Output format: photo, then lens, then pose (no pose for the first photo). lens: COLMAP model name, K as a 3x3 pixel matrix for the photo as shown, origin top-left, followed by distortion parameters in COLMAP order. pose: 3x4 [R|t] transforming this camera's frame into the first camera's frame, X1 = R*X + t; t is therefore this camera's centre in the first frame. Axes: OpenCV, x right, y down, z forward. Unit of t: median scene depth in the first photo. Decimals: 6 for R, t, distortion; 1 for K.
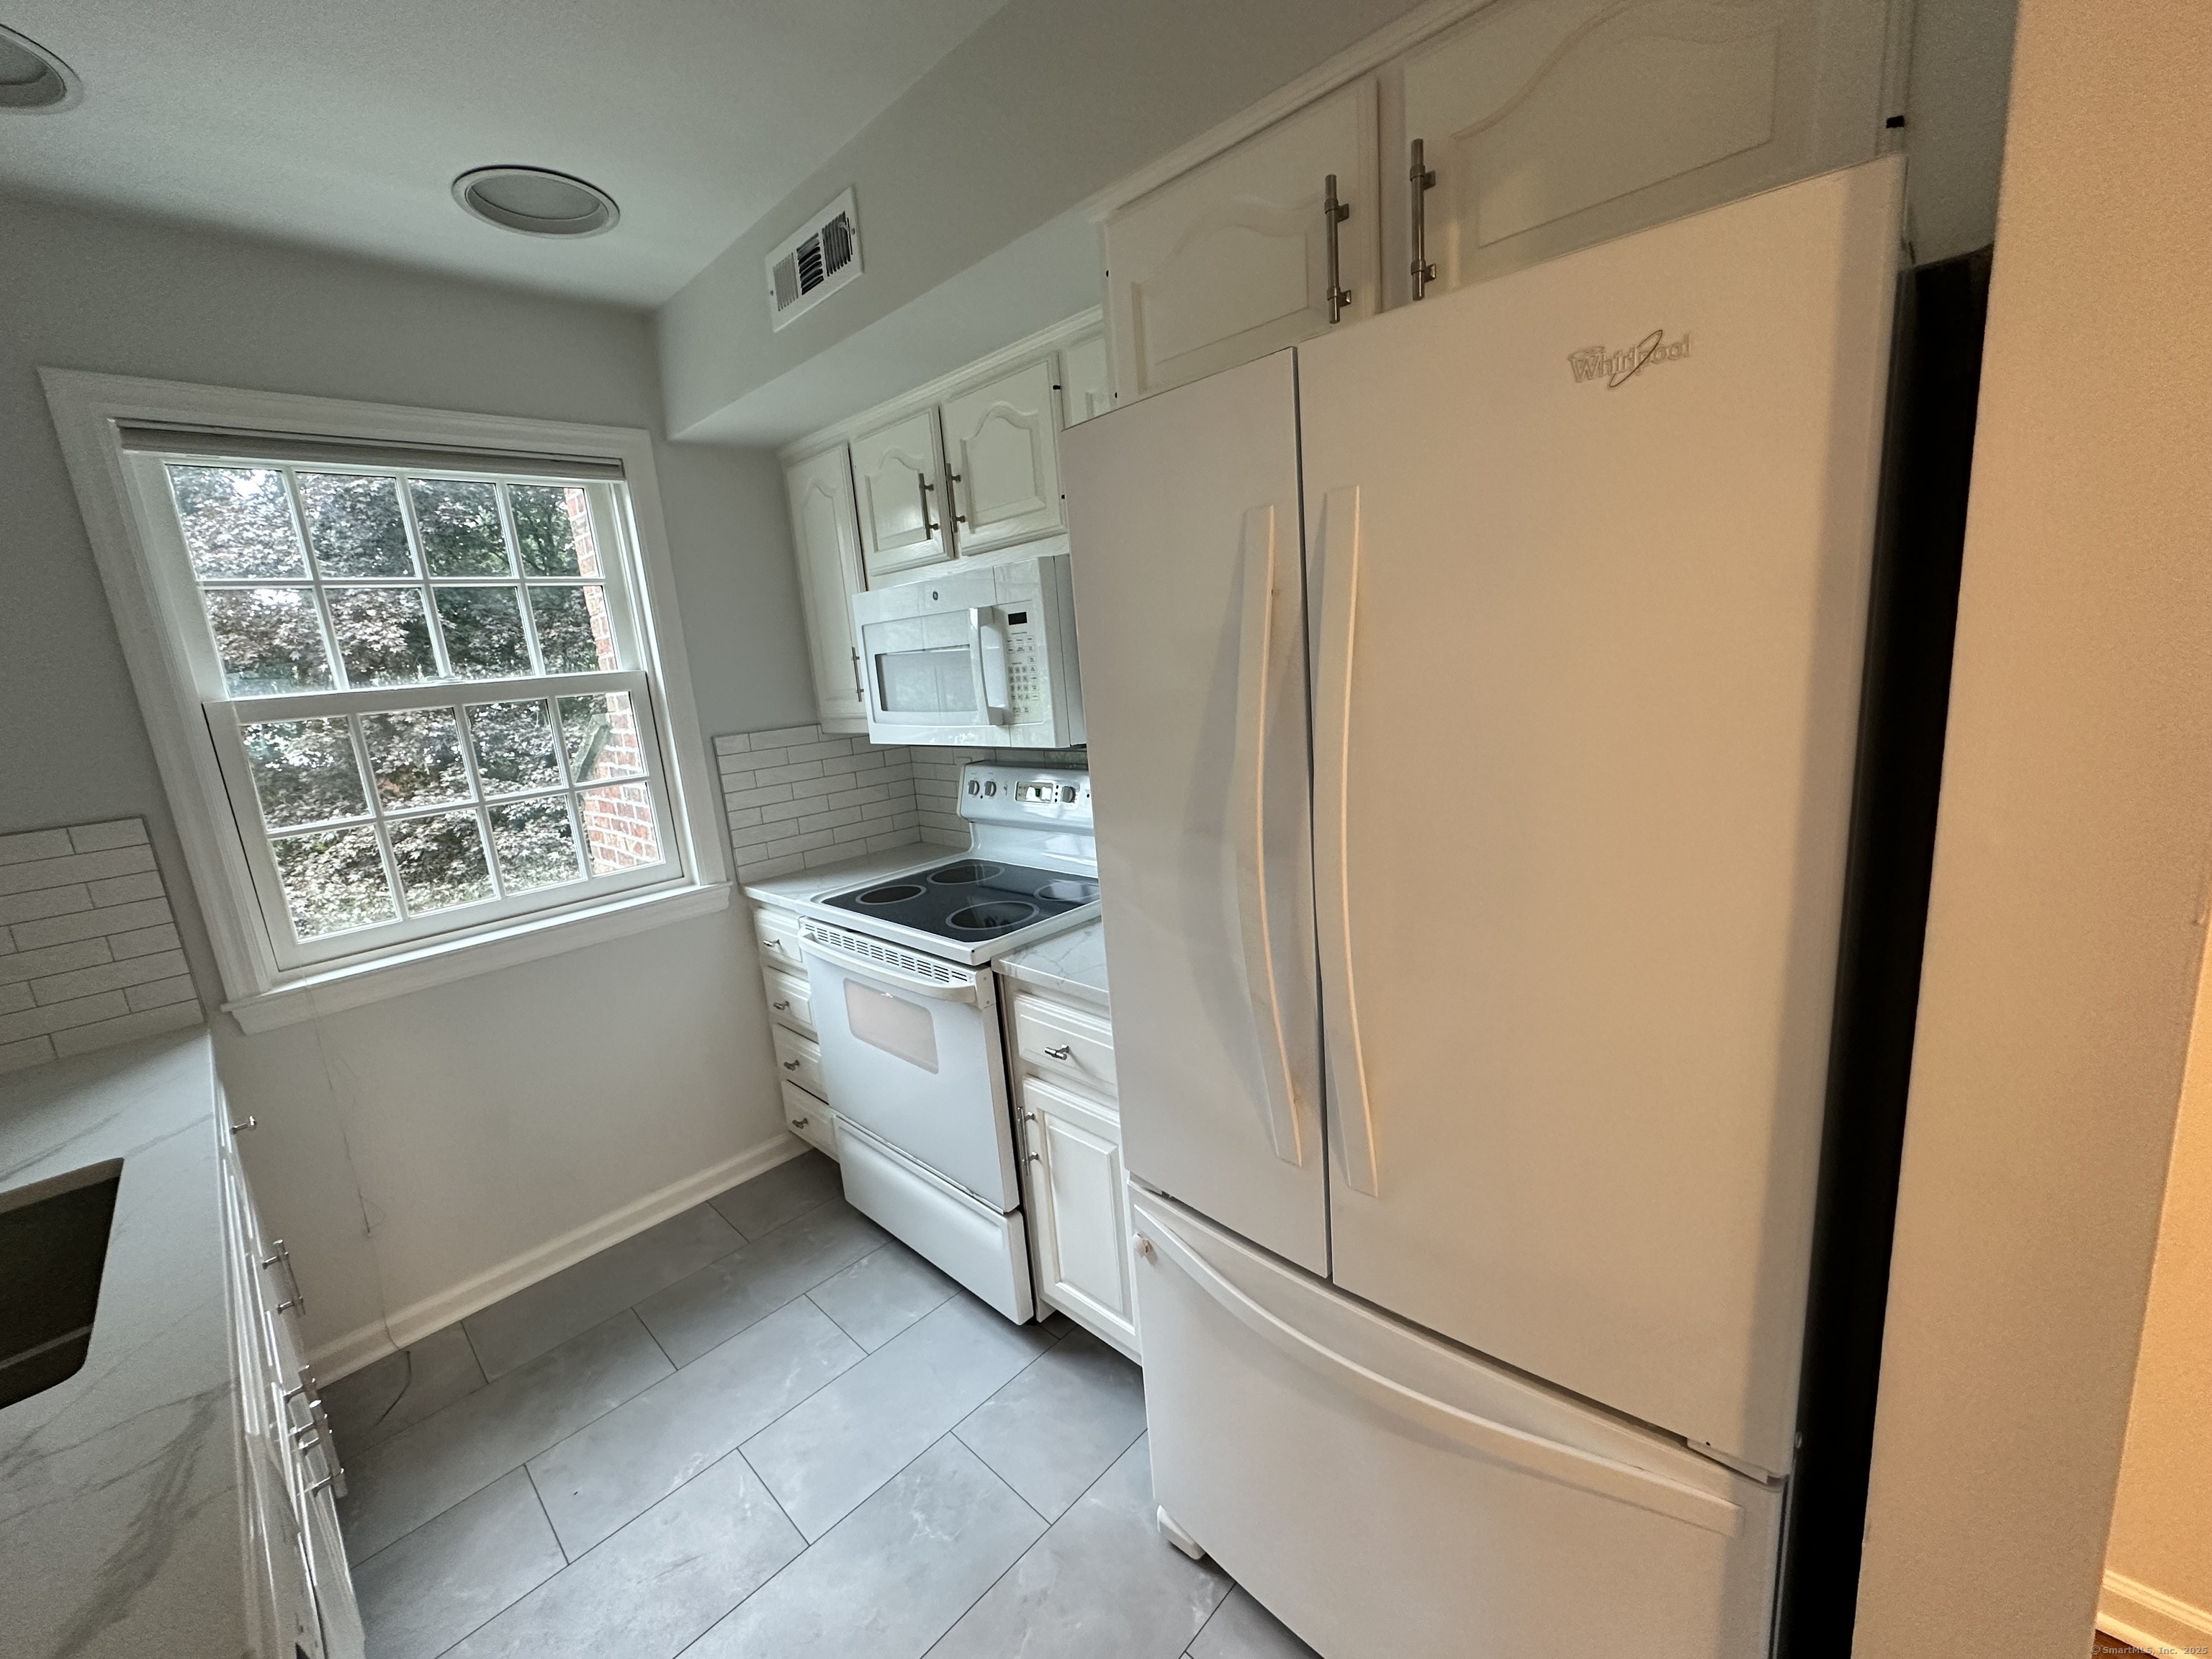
lens RADIAL K [[894.4, 0, 1106.0], [0, 894.4, 829.5], [0, 0, 1]] dist [-0.008432, 0.004657]
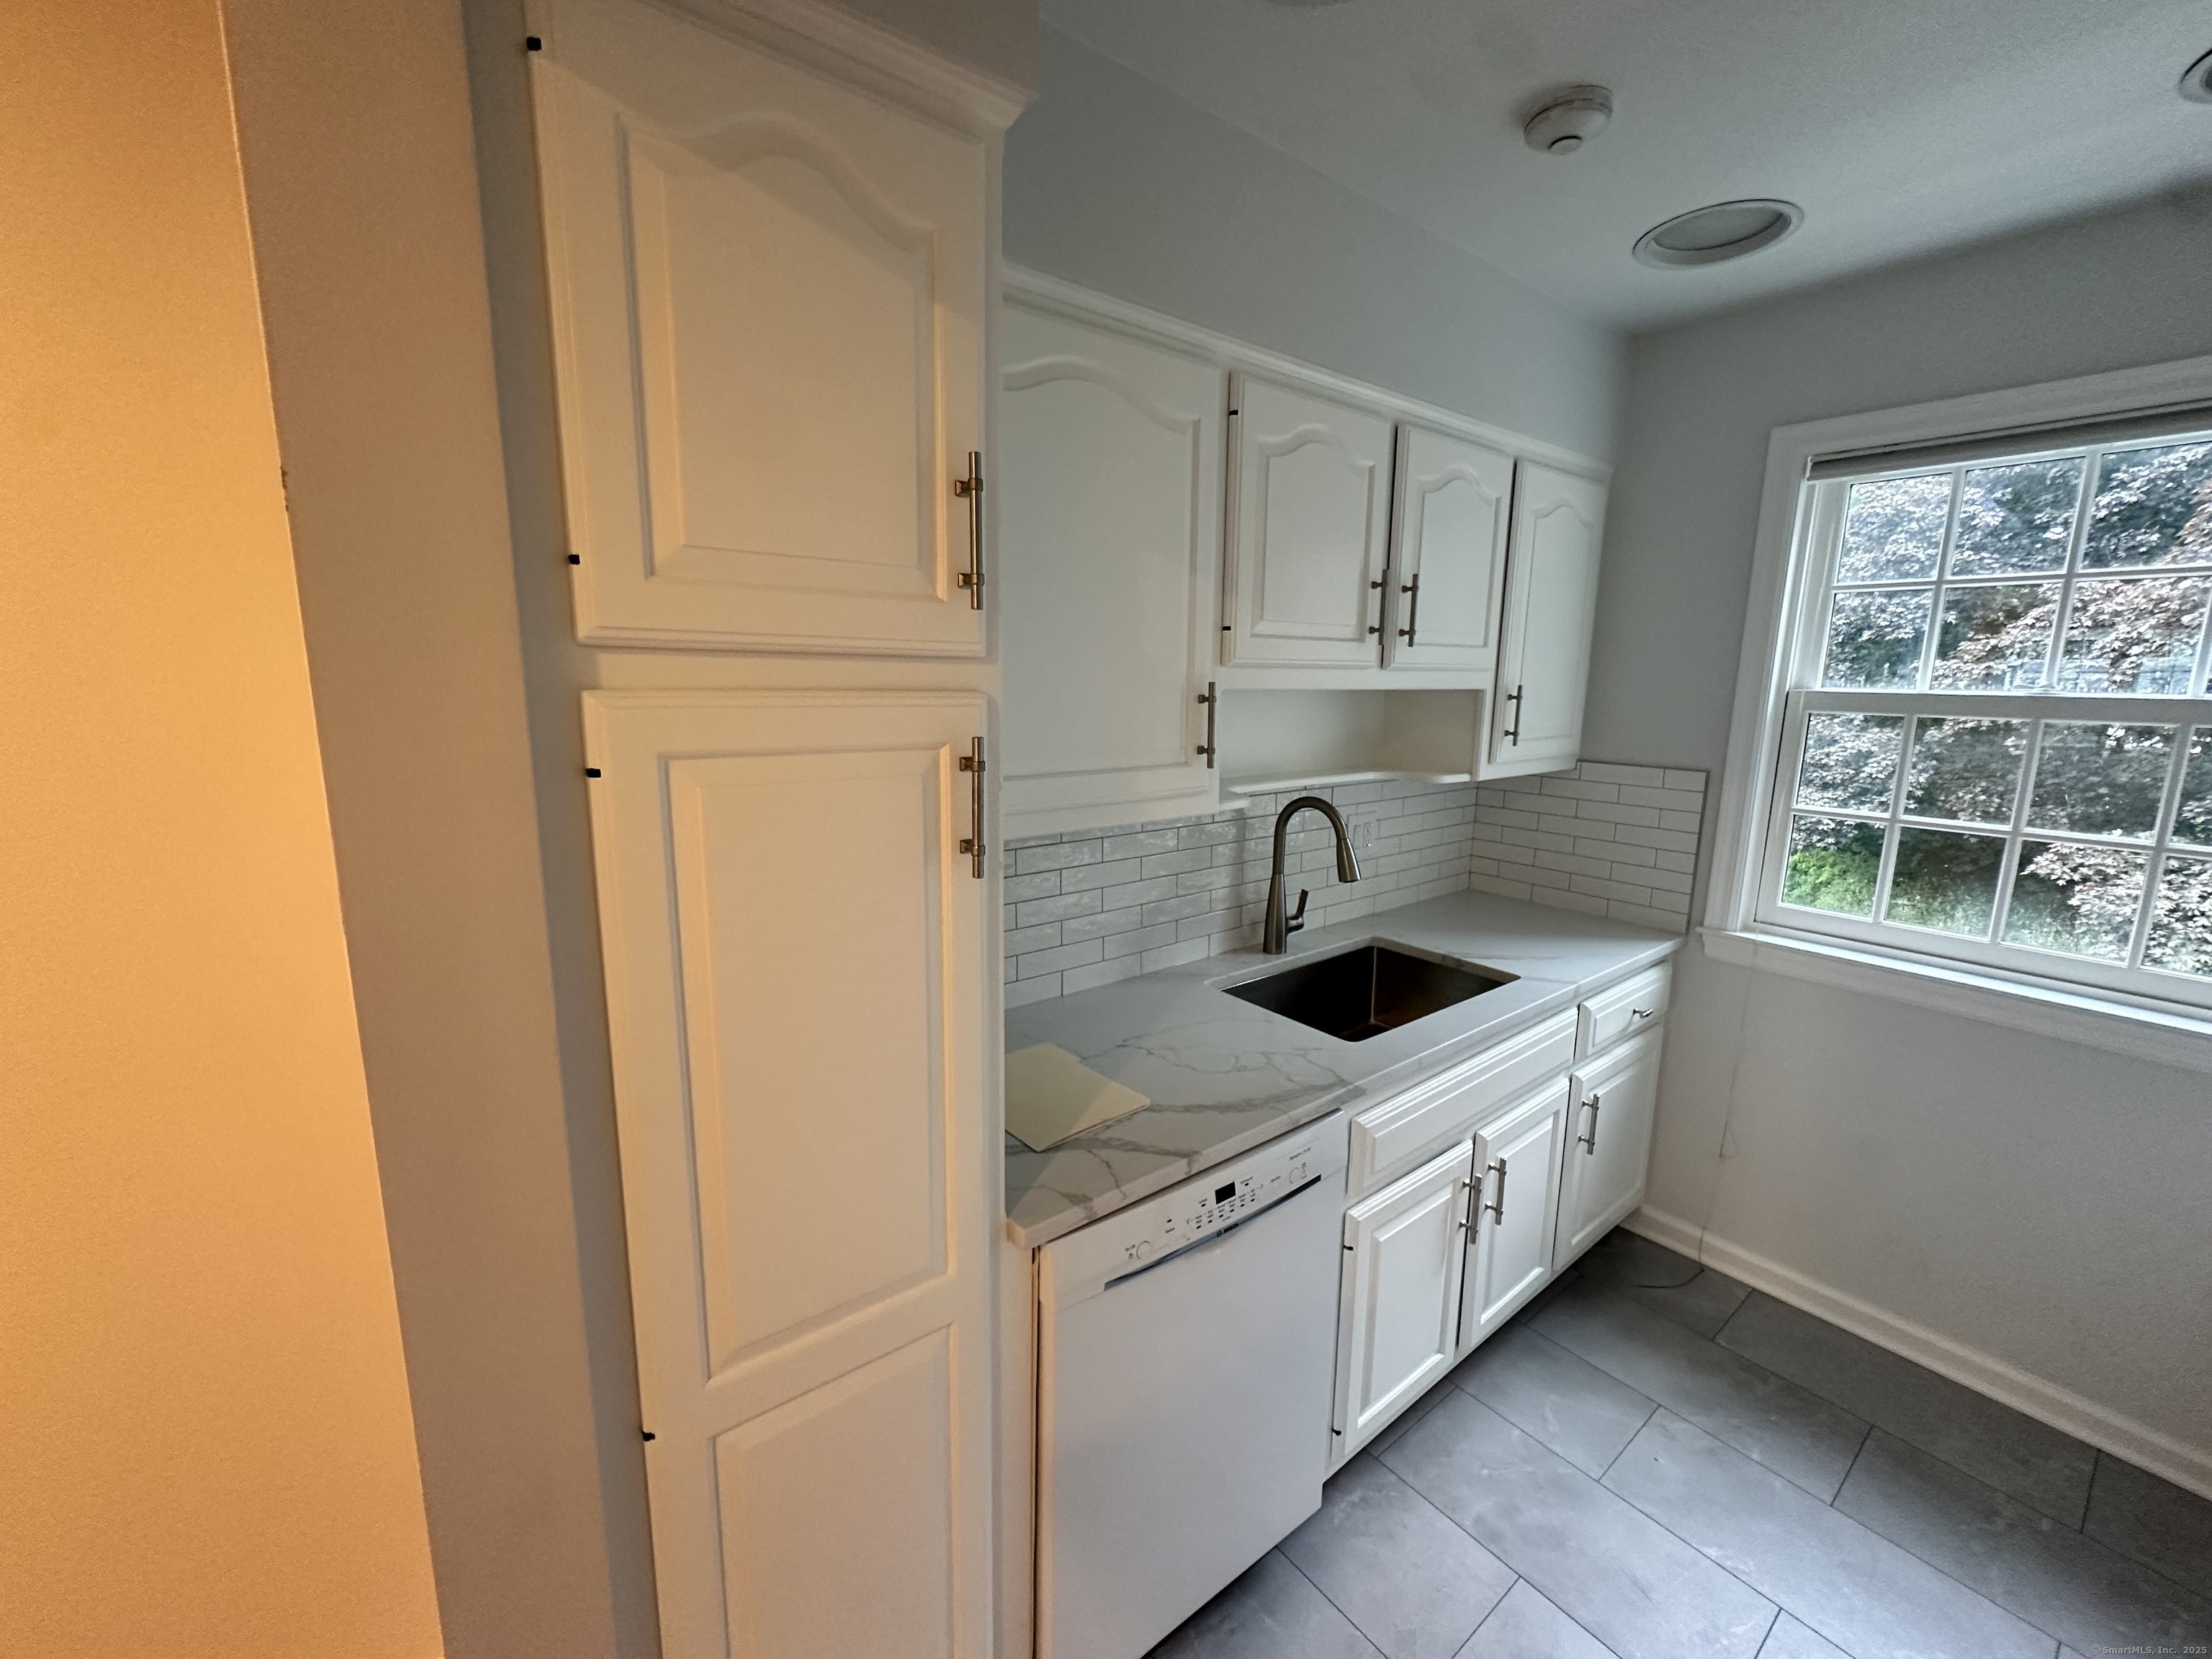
lens RADIAL K [[894.4, 0, 1106.0], [0, 894.4, 829.5], [0, 0, 1]] dist [-0.008432, 0.004657]
pose [[-0.139278, 0.255747, -0.956658, 0.285863], [-0.202408, 0.938326, 0.280315, -0.111309], [0.969347, 0.232677, -0.078923, 0.243130]]
